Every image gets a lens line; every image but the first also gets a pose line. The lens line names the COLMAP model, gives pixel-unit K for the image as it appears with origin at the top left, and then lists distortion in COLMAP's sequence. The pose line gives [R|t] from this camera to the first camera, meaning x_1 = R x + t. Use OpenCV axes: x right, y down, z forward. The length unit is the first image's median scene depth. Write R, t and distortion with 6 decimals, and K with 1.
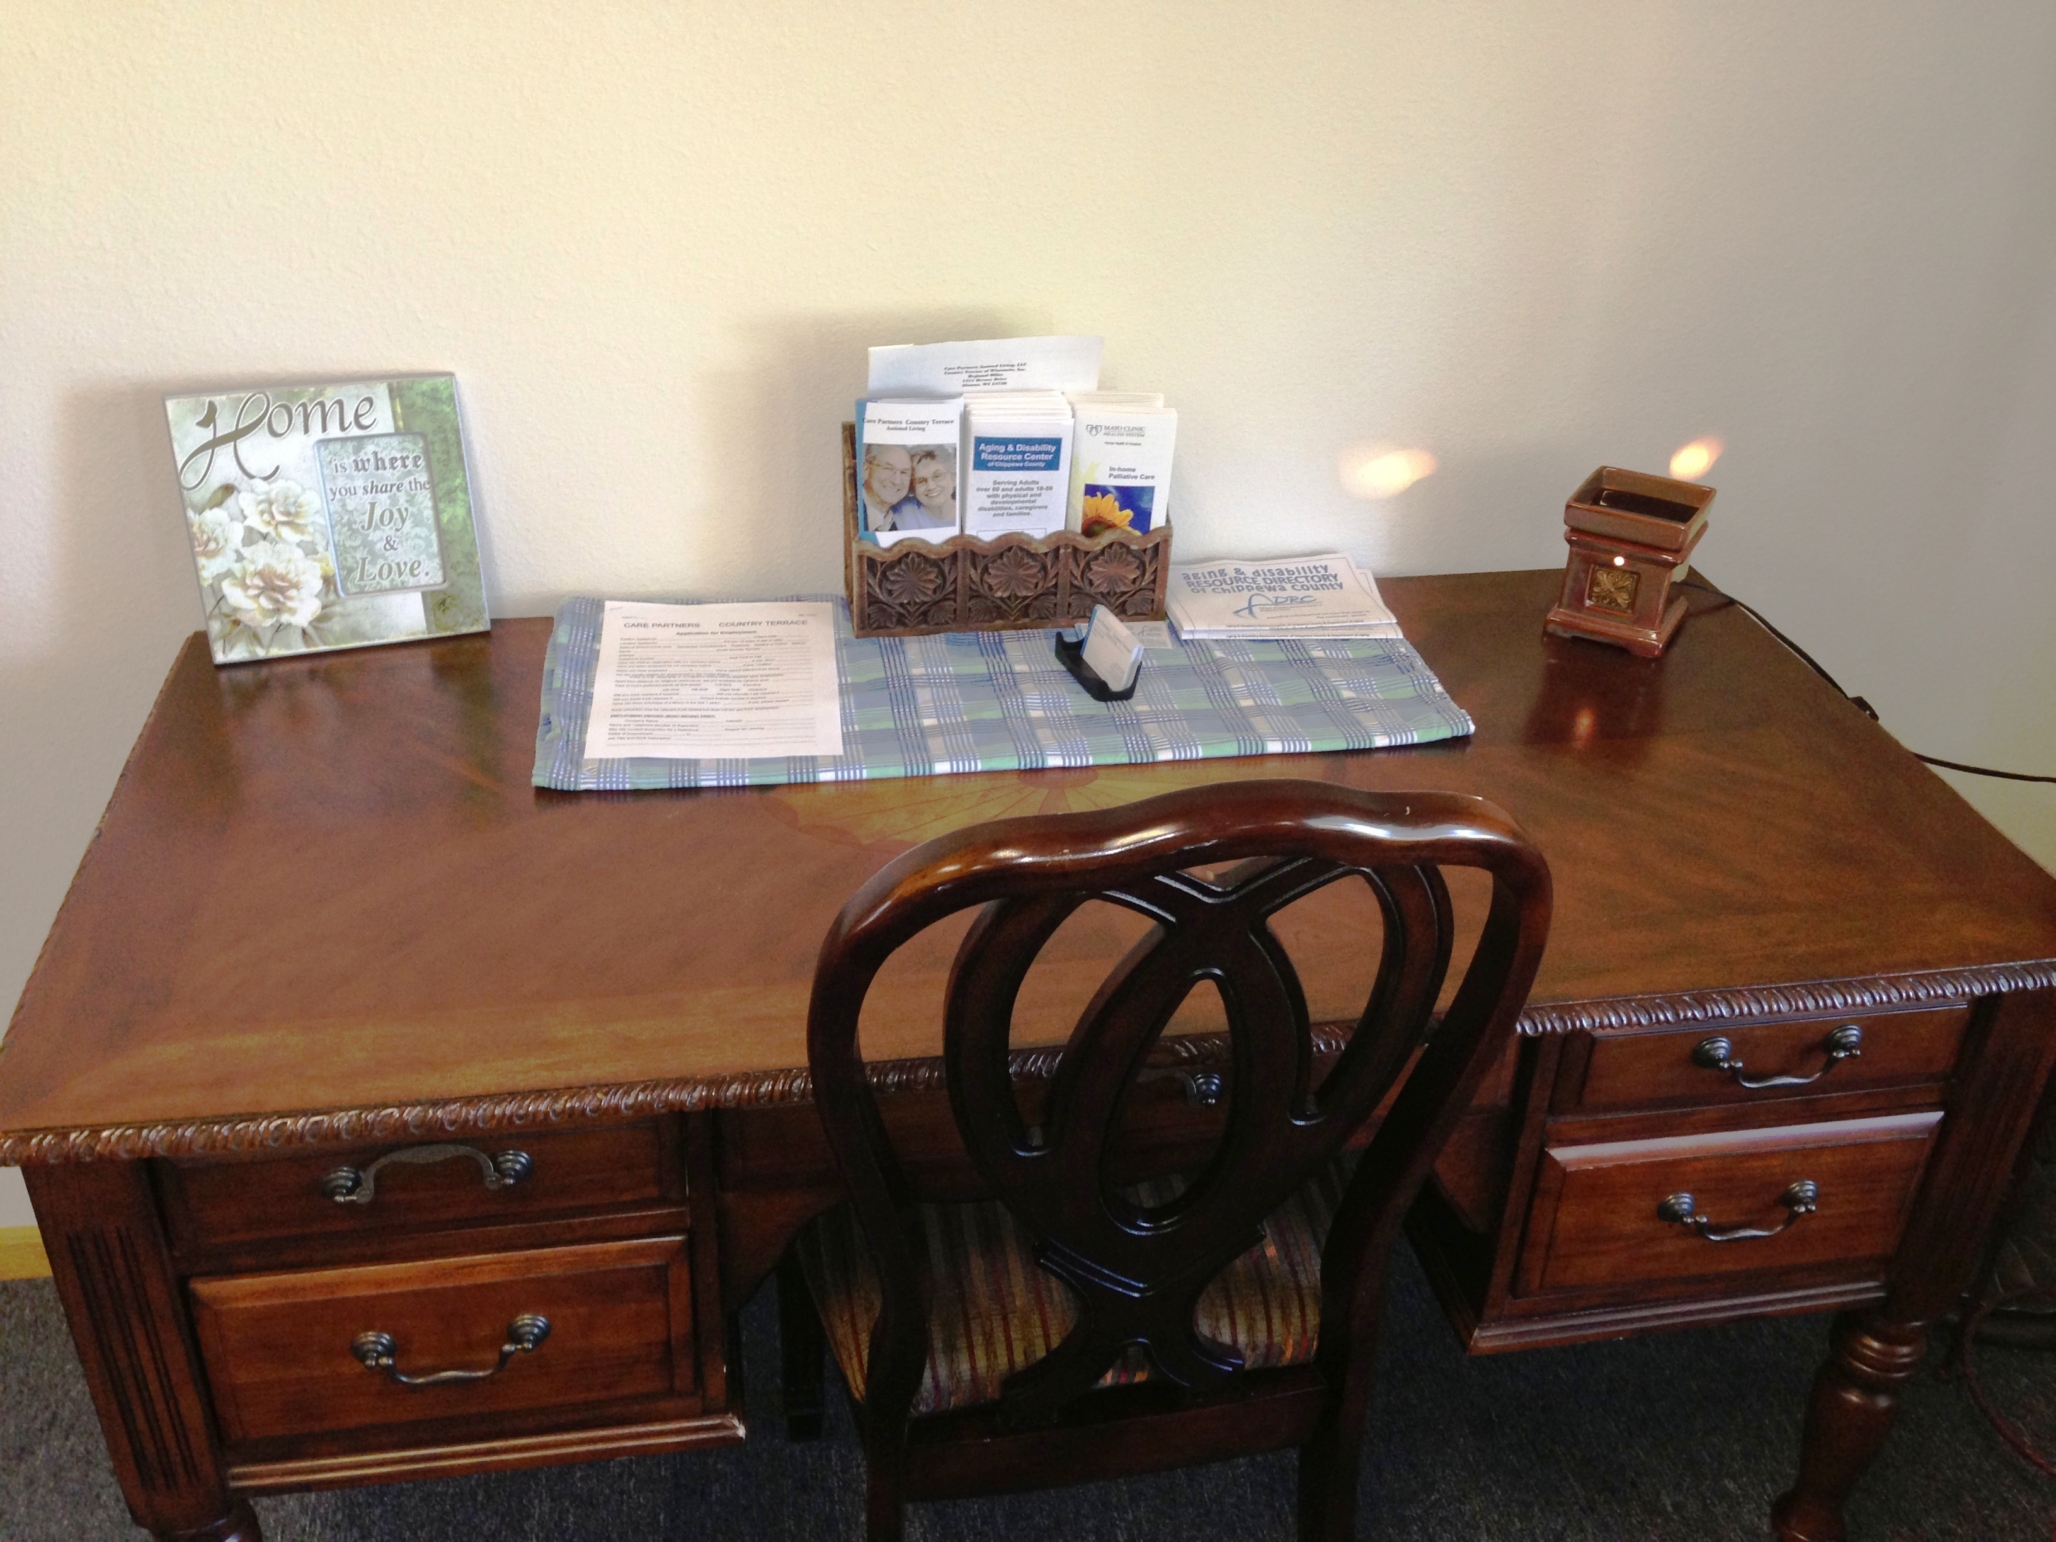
lens RADIAL K [[1873.0, 0, 1028.0], [0, 1873.0, 771.0], [0, 0, 1]] dist [0.105161, -0.137457]
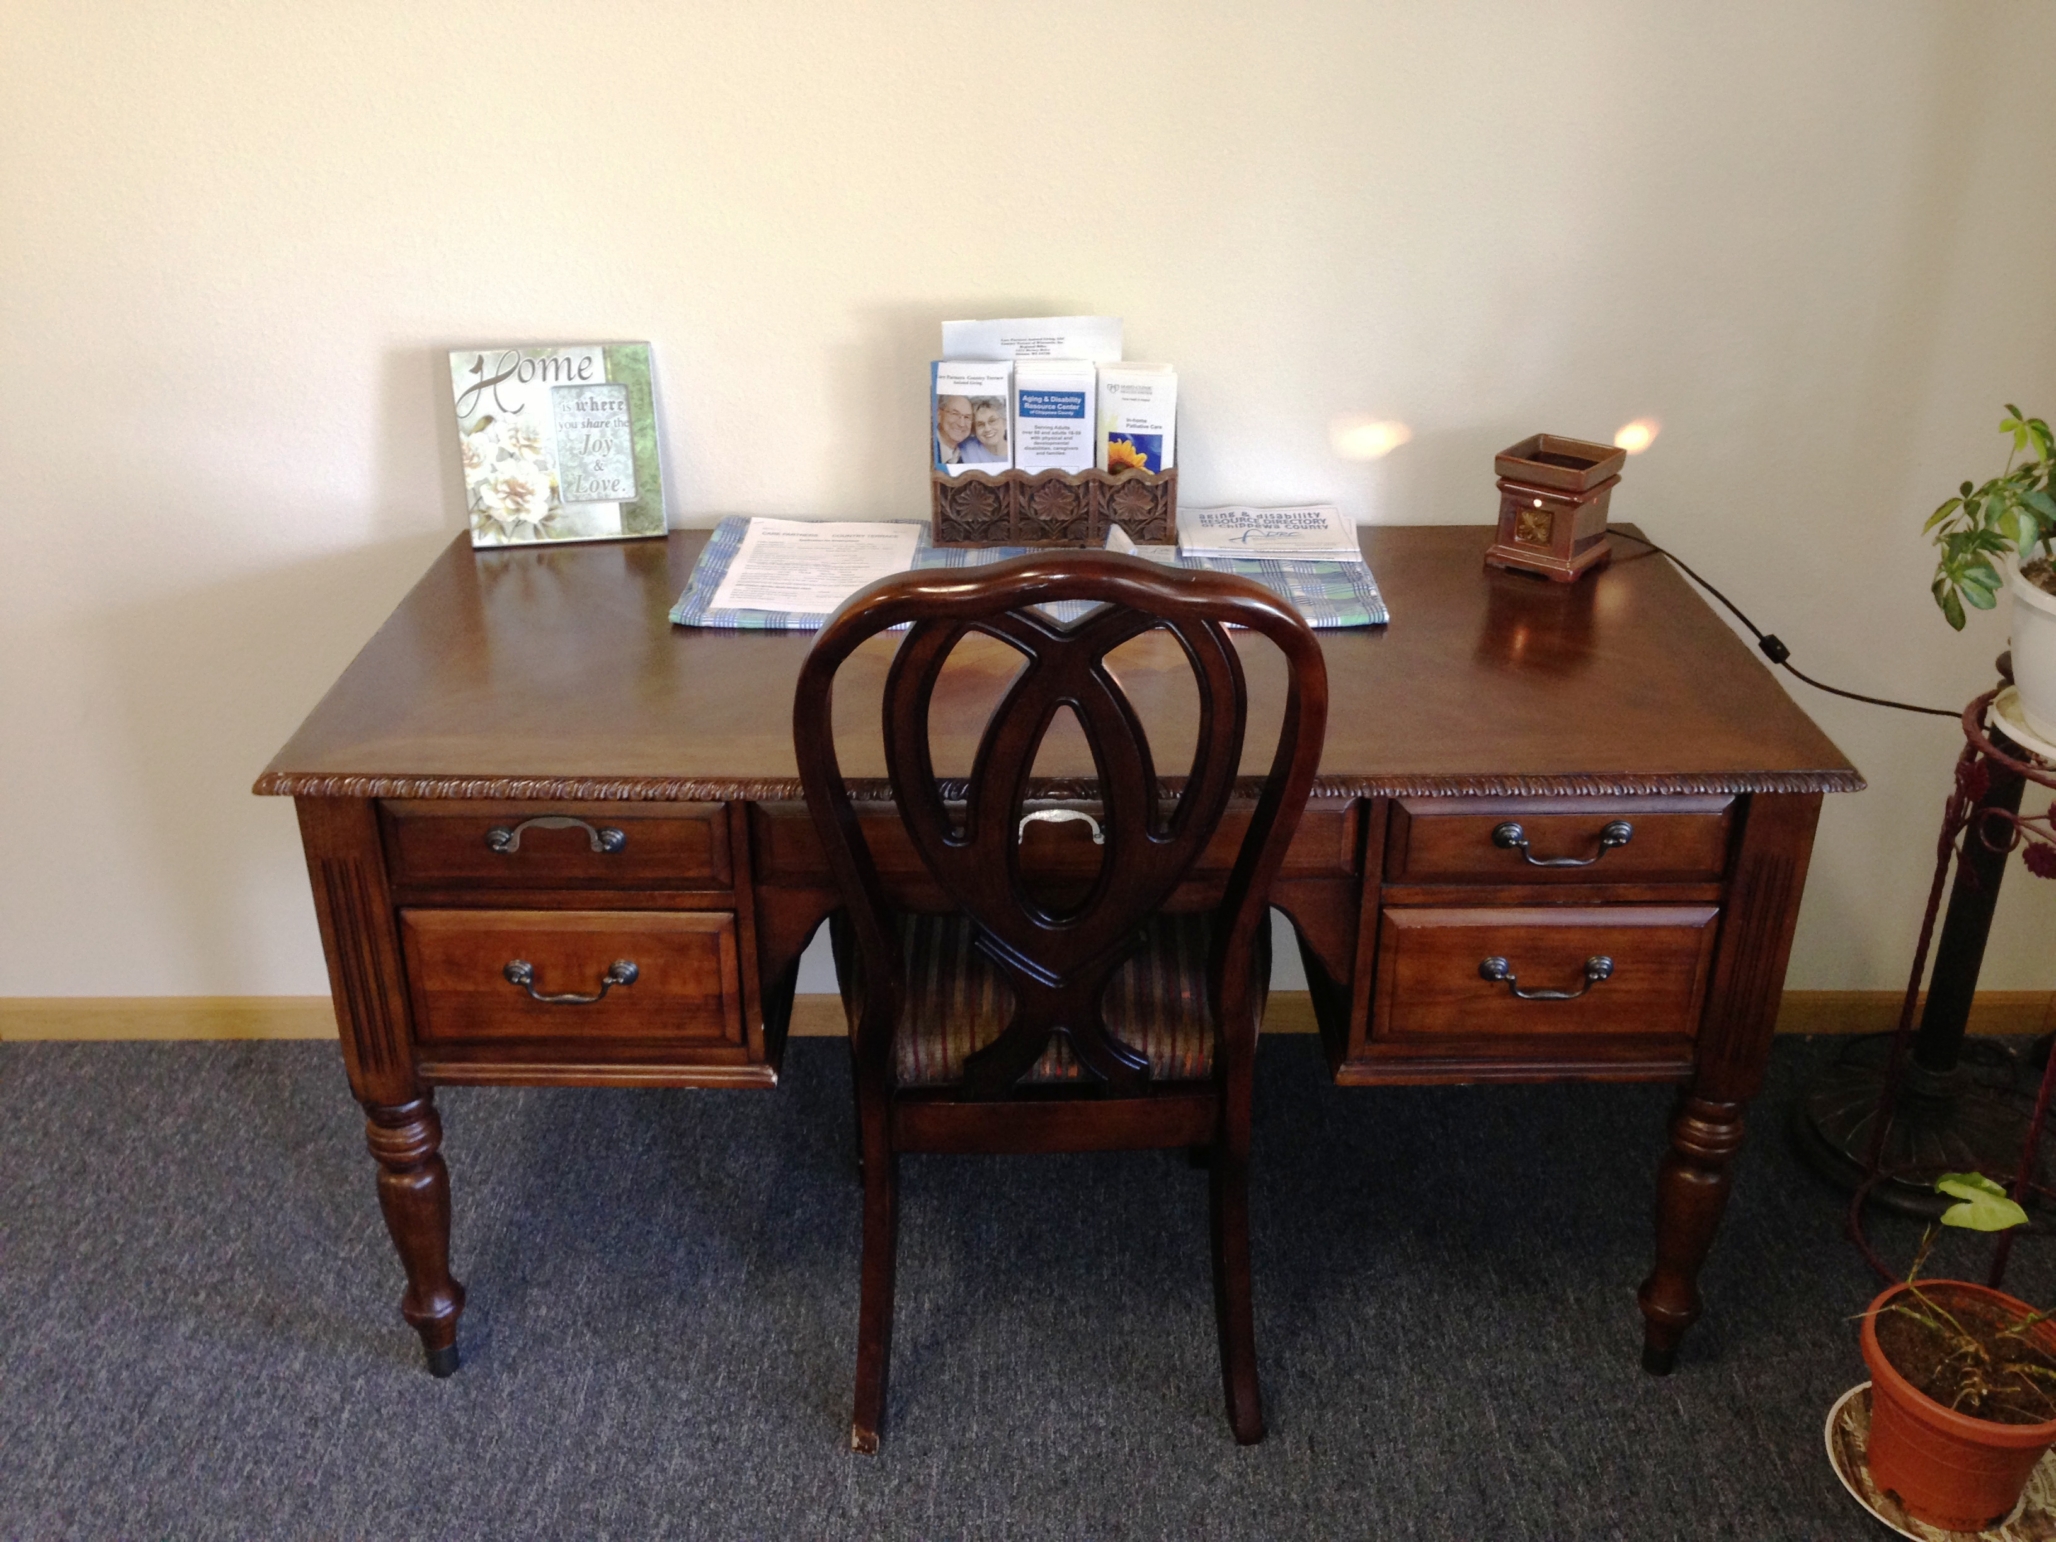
lens RADIAL K [[1884.3, 0, 1028.0], [0, 1884.3, 771.0], [0, 0, 1]] dist [-0.002486, 0.562936]
pose [[0.984163, 0.044363, -0.171622, 0.217881], [-0.056890, 0.996009, -0.068772, 0.180081], [0.167887, 0.077447, 0.982759, -0.281641]]
